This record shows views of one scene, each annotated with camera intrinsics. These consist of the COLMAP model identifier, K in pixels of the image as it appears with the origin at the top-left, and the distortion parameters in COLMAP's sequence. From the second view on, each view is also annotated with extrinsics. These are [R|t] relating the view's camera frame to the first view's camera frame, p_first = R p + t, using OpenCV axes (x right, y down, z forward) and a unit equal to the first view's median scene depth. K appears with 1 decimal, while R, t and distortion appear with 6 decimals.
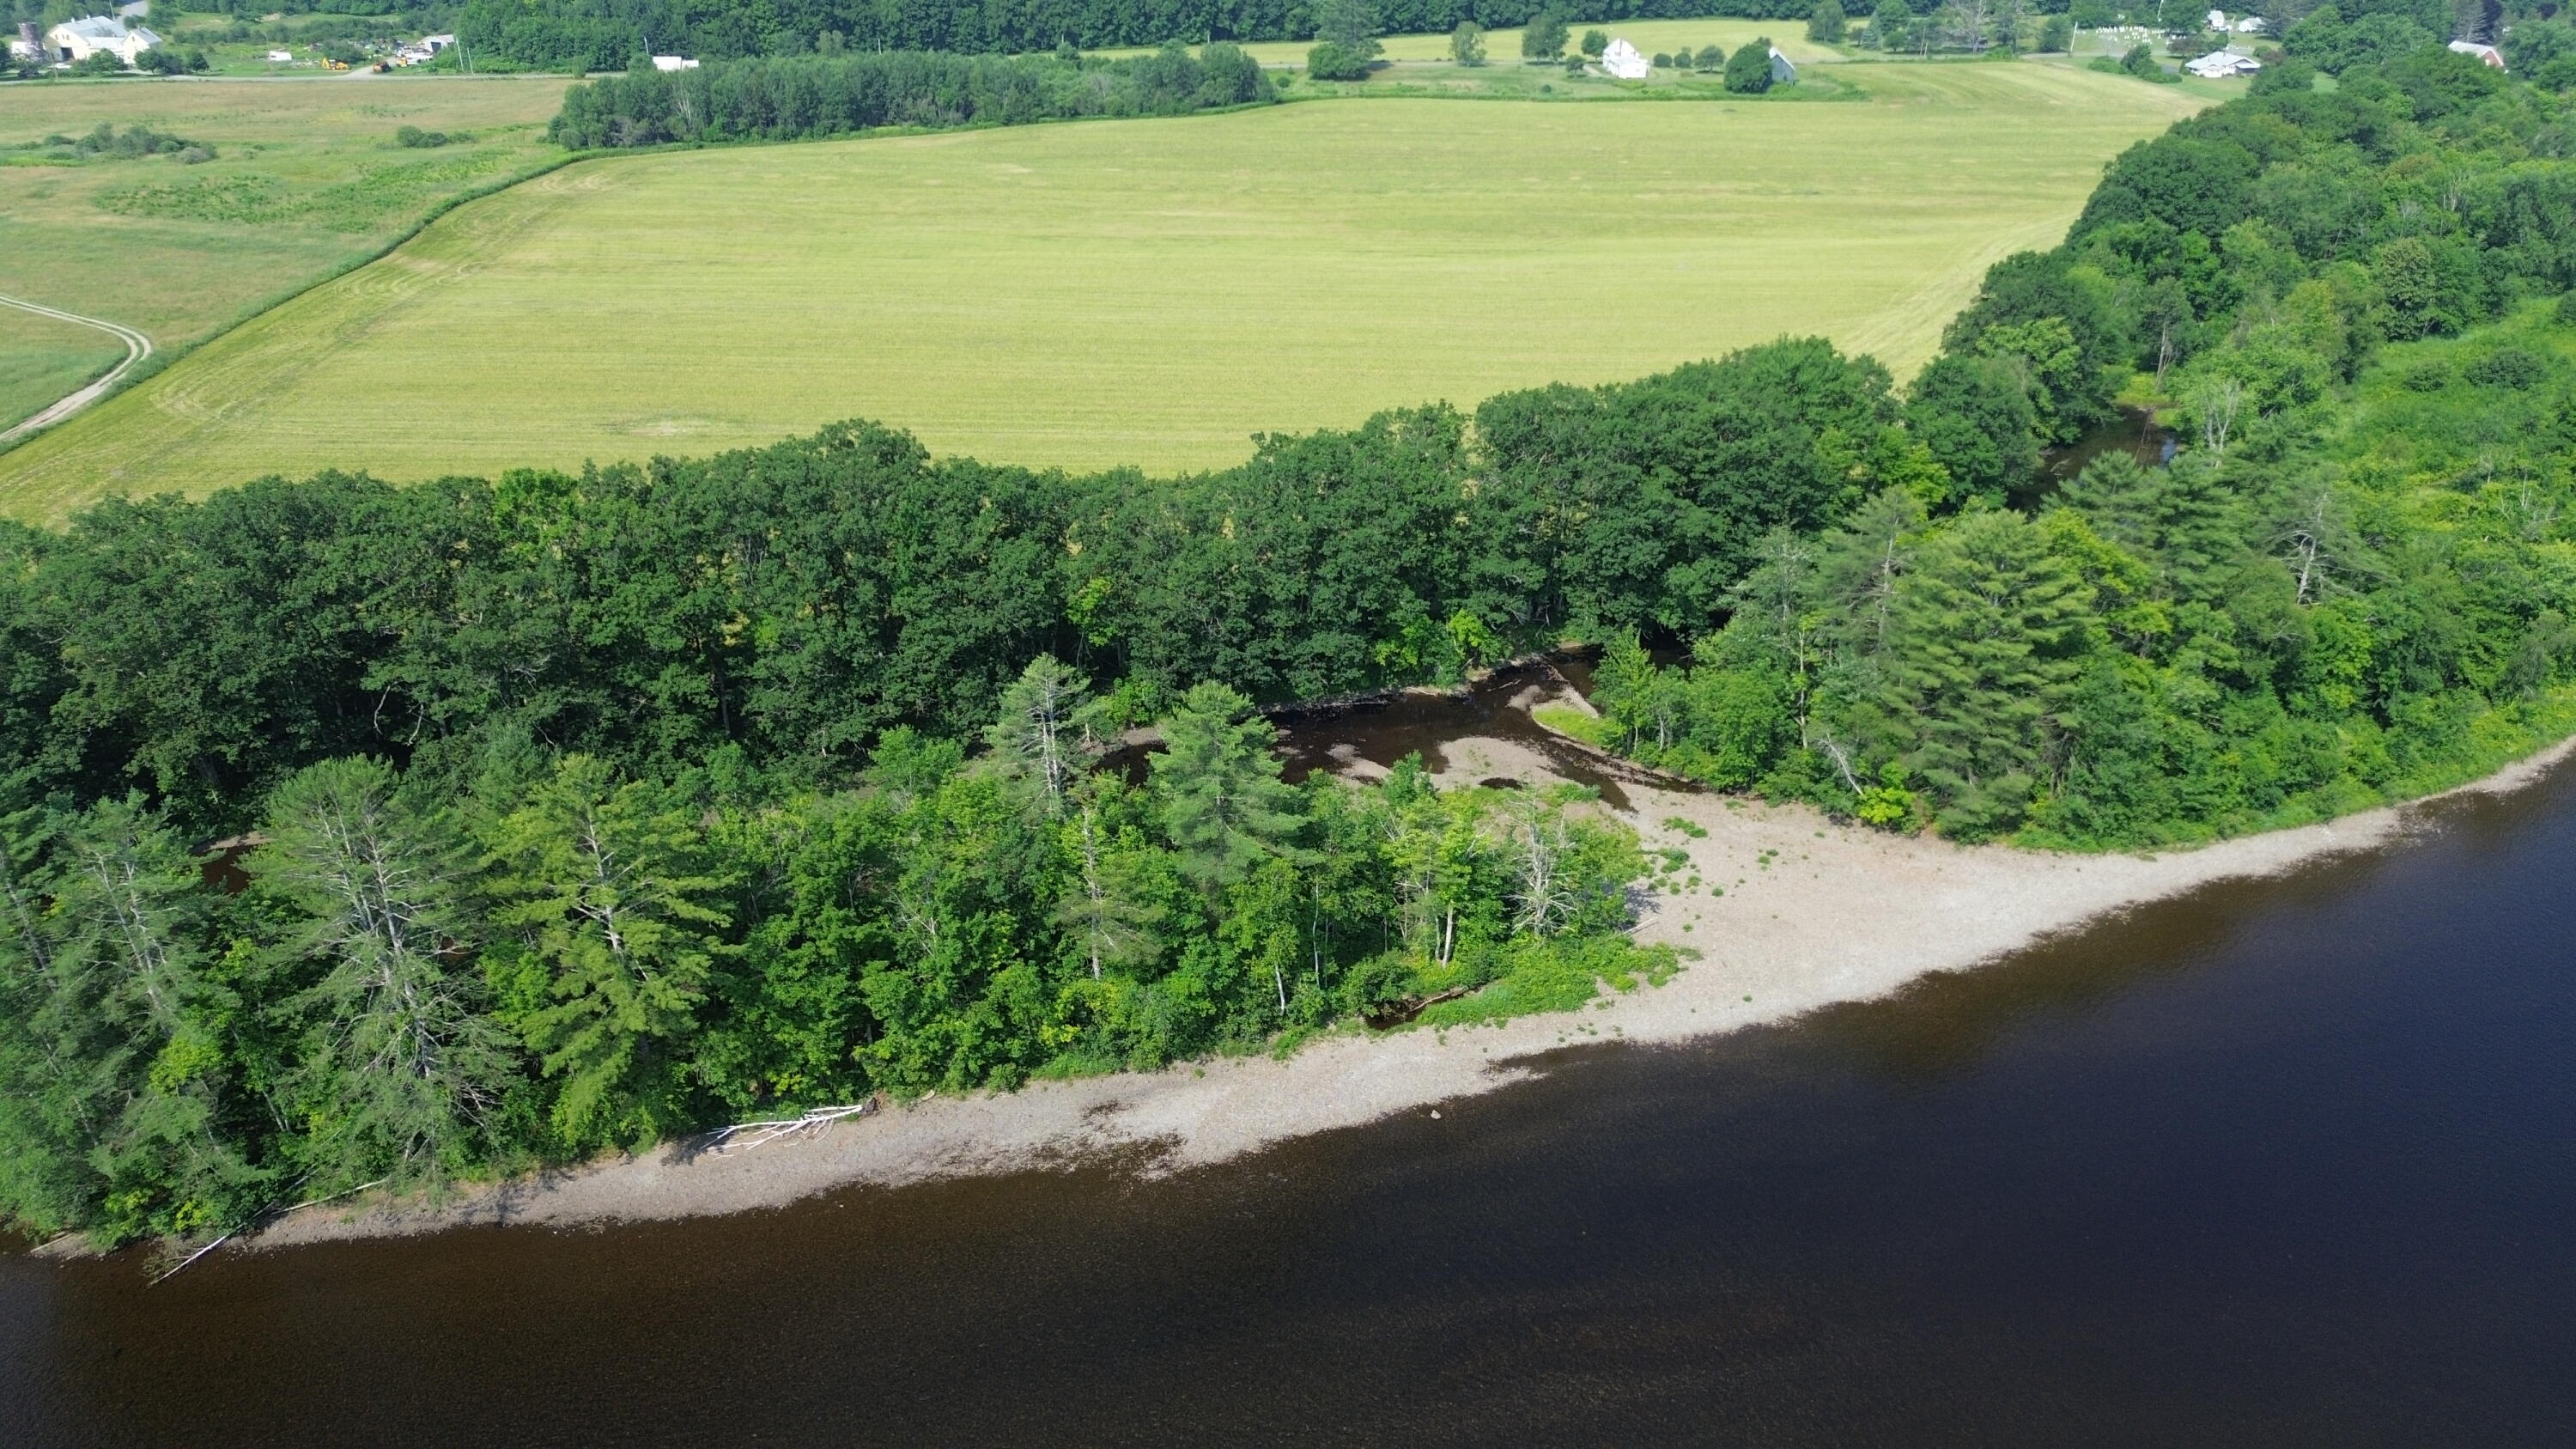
lens RADIAL K [[1817.3, 0, 1292.2], [0, 1817.3, 729.1], [0, 0, 1]] dist [0.076980, -0.081674]
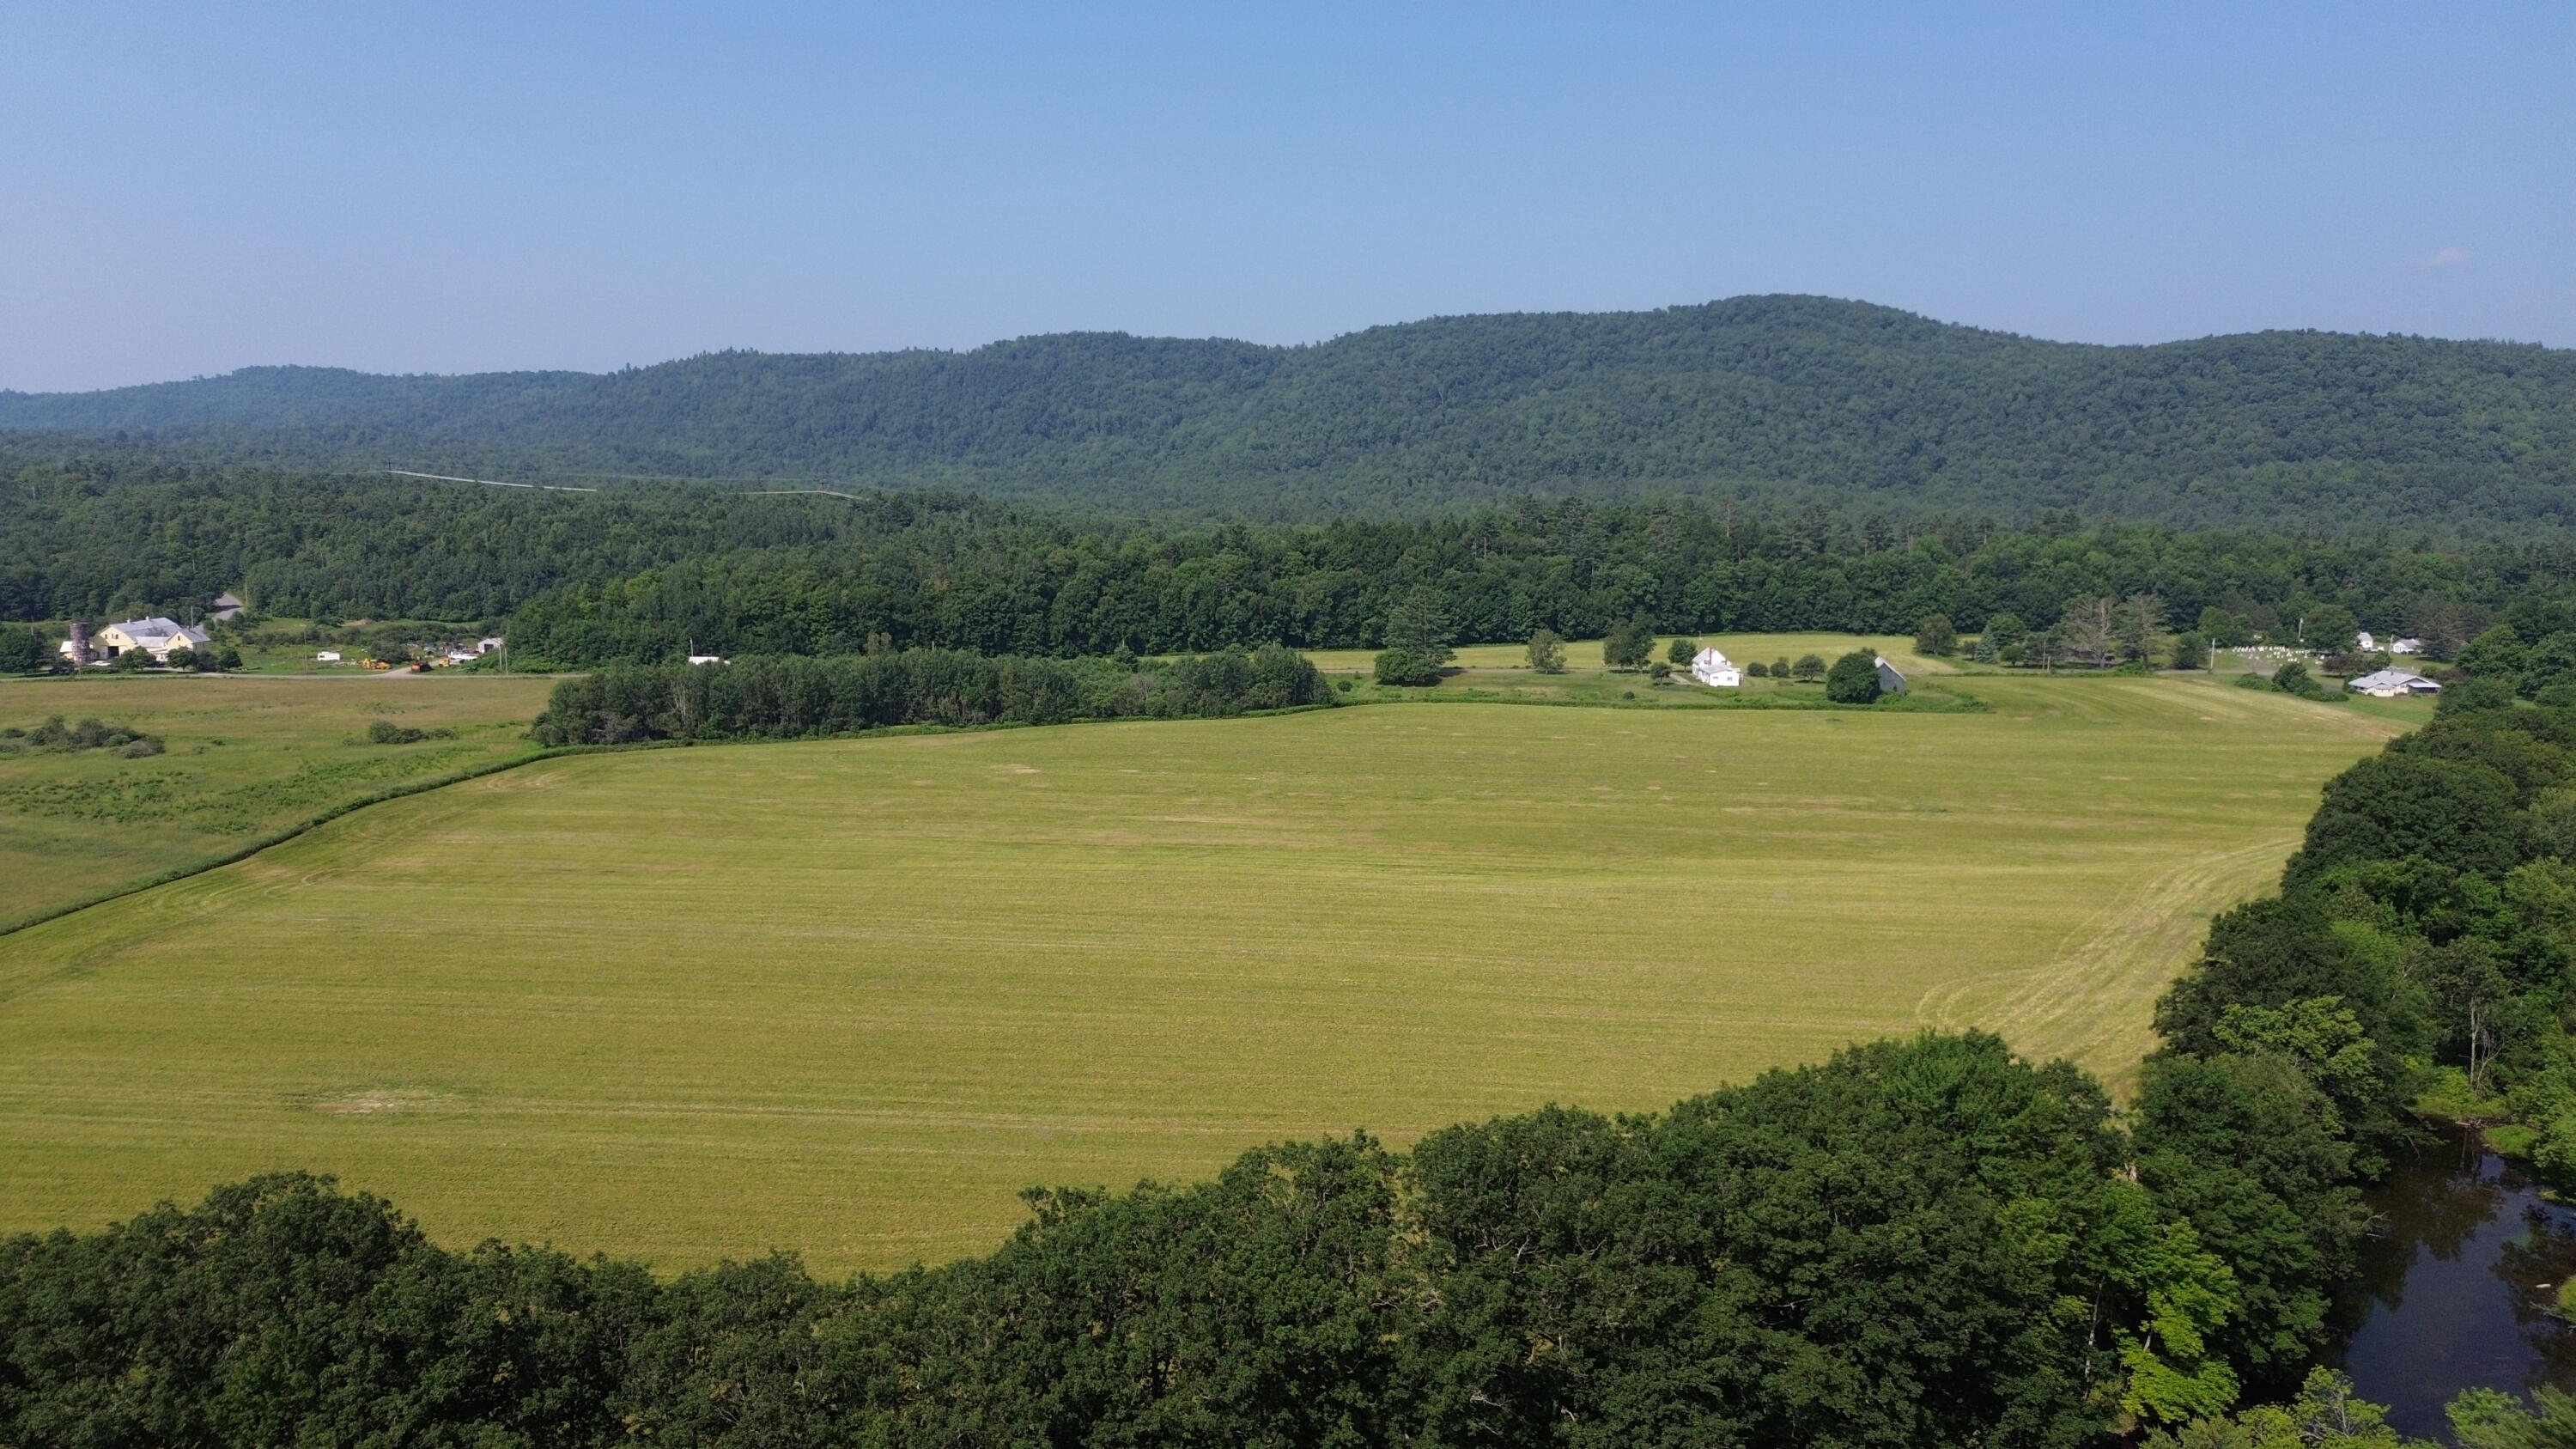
lens RADIAL K [[1817.3, 0, 1292.2], [0, 1817.3, 729.1], [0, 0, 1]] dist [0.076980, -0.081674]
pose [[0.997529, 0.011953, -0.069238, 0.089712], [-0.033266, 0.948322, -0.315560, -0.103698], [0.061888, 0.317084, 0.946376, 0.345832]]
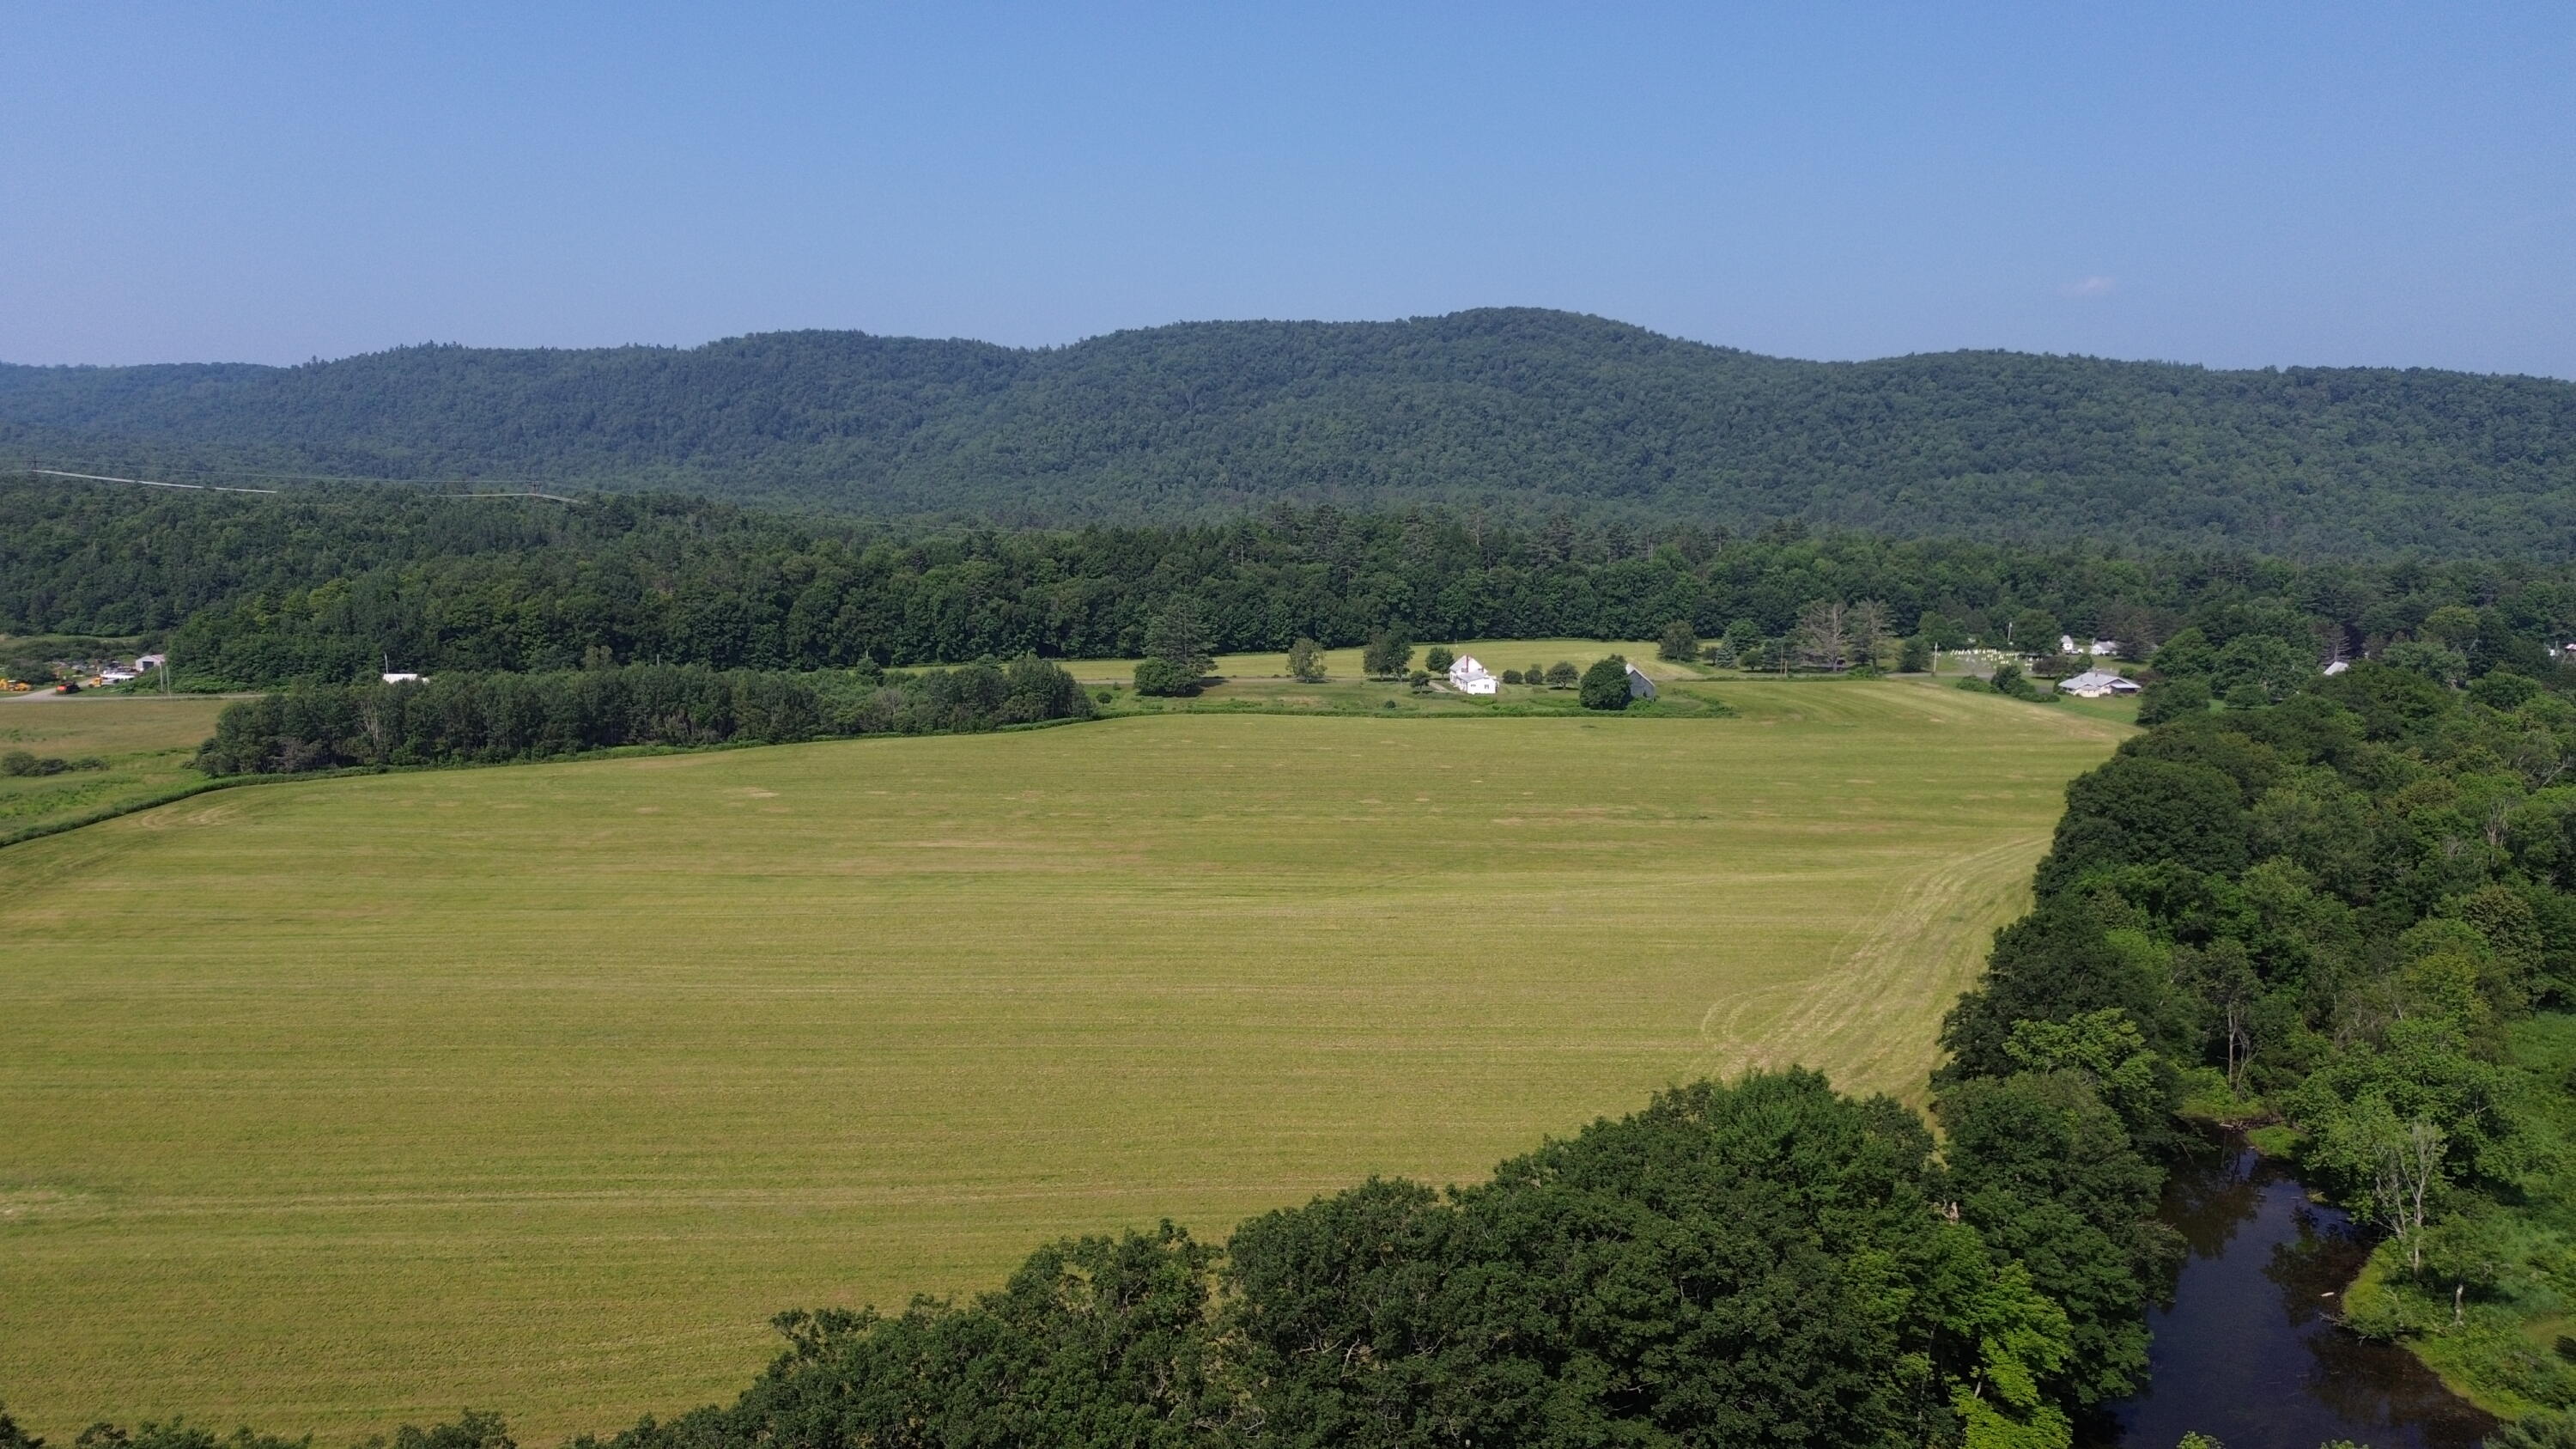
lens RADIAL K [[1817.3, 0, 1292.2], [0, 1817.3, 729.1], [0, 0, 1]] dist [0.076980, -0.081674]
pose [[0.997679, -0.001944, 0.068063, 0.074520], [0.023611, 0.947446, -0.319043, -0.130147], [-0.063866, 0.319910, 0.945293, 0.396630]]
